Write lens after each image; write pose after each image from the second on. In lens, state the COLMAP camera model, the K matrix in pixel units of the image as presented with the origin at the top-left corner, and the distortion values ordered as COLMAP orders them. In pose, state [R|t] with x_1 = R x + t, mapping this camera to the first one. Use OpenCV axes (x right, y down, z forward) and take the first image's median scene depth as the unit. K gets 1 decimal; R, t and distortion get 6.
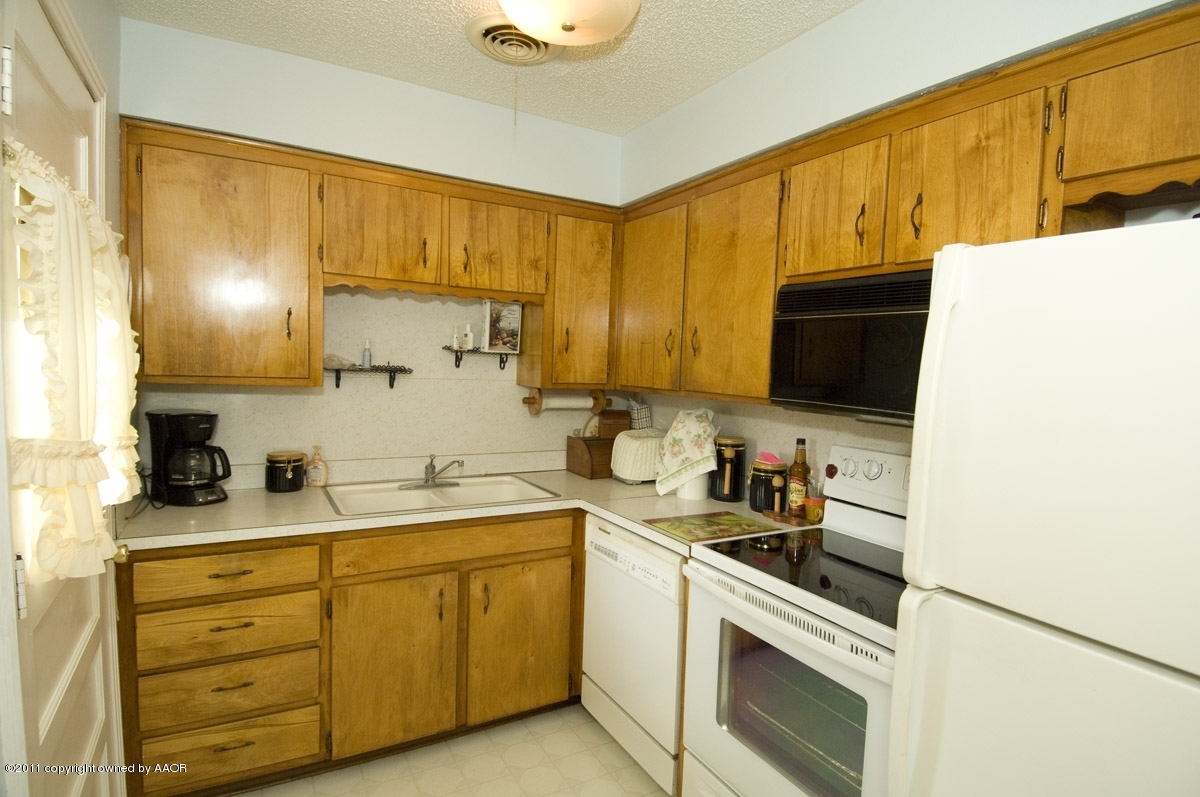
lens RADIAL K [[627.3, 0, 606.8], [0, 627.3, 401.9], [0, 0, 1]] dist [0.051738, -0.056858]
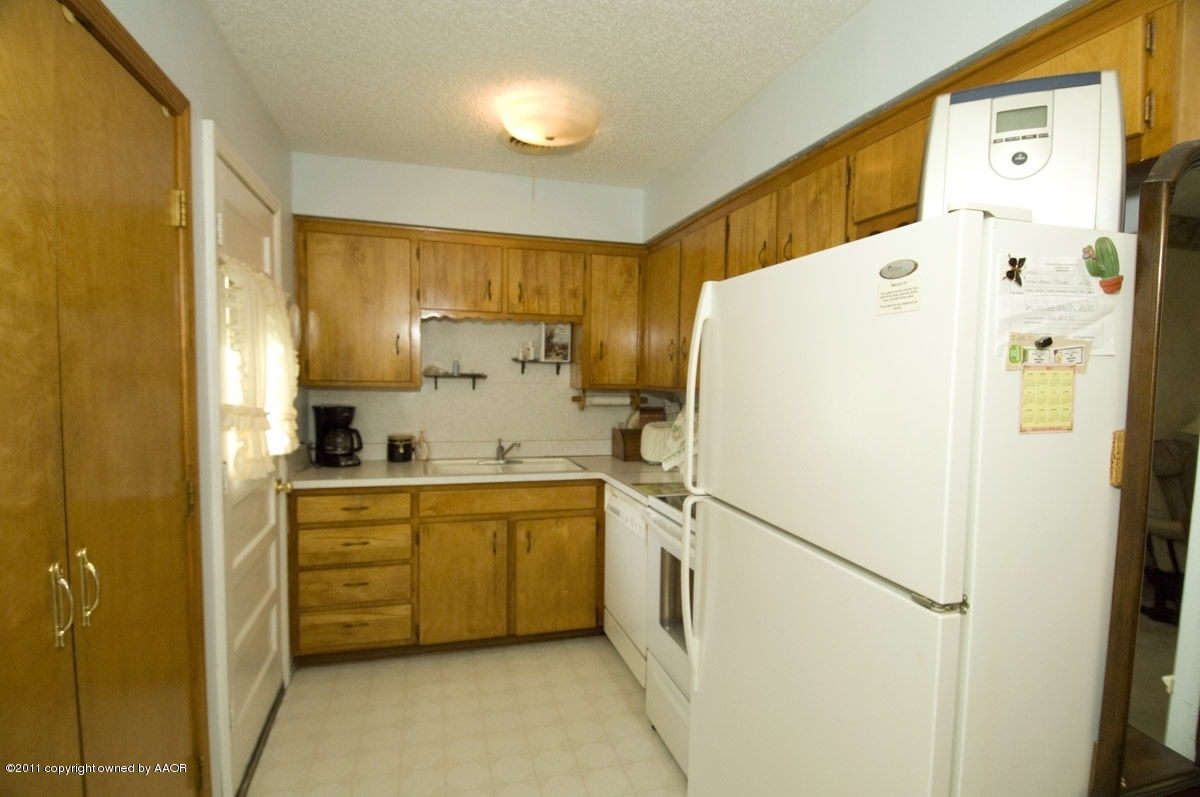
lens RADIAL K [[627.3, 0, 606.8], [0, 627.3, 401.9], [0, 0, 1]] dist [0.051738, -0.056858]
pose [[0.969989, -0.009122, -0.242977, 0.305875], [0.003229, 0.999691, -0.024641, 0.044835], [0.243127, 0.023117, 0.969719, -0.278629]]
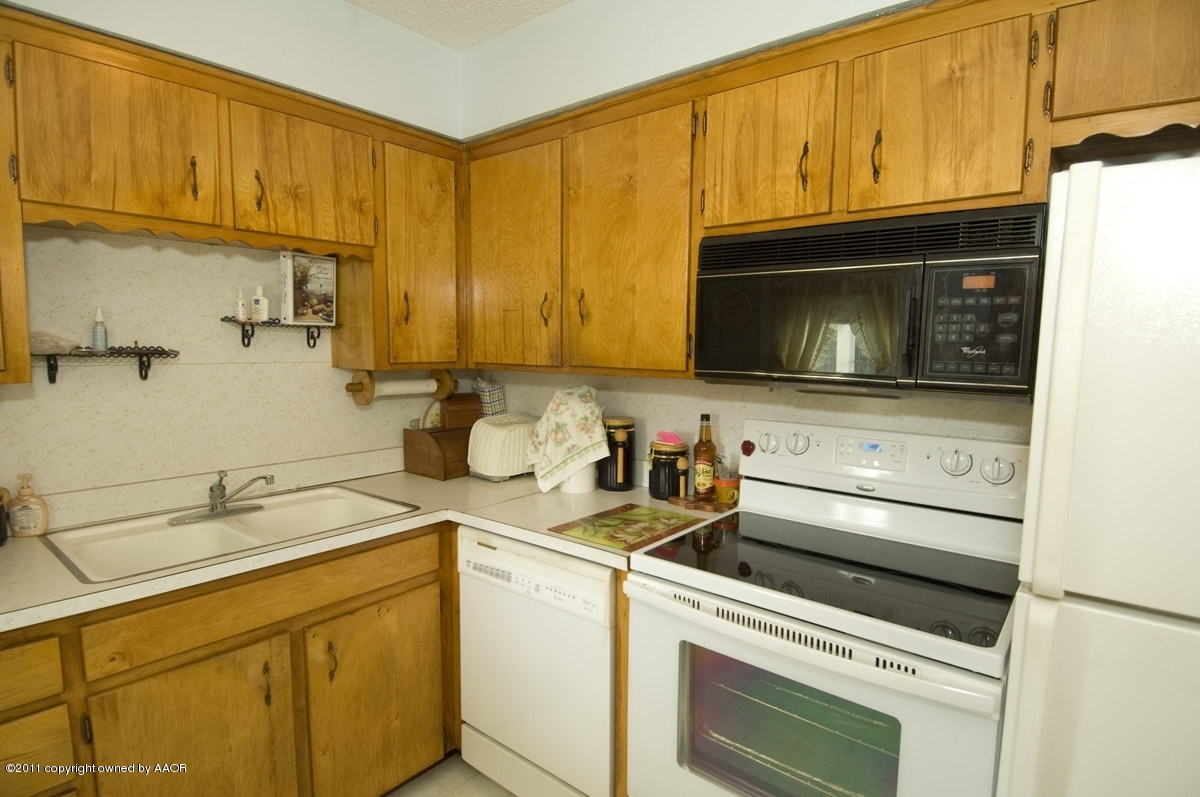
lens RADIAL K [[627.3, 0, 606.8], [0, 627.3, 401.9], [0, 0, 1]] dist [0.051738, -0.056858]
pose [[0.934007, -0.060299, 0.352128, -0.135343], [0.046670, 0.997800, 0.047075, -0.007846], [-0.354192, -0.027535, 0.934767, 0.208997]]
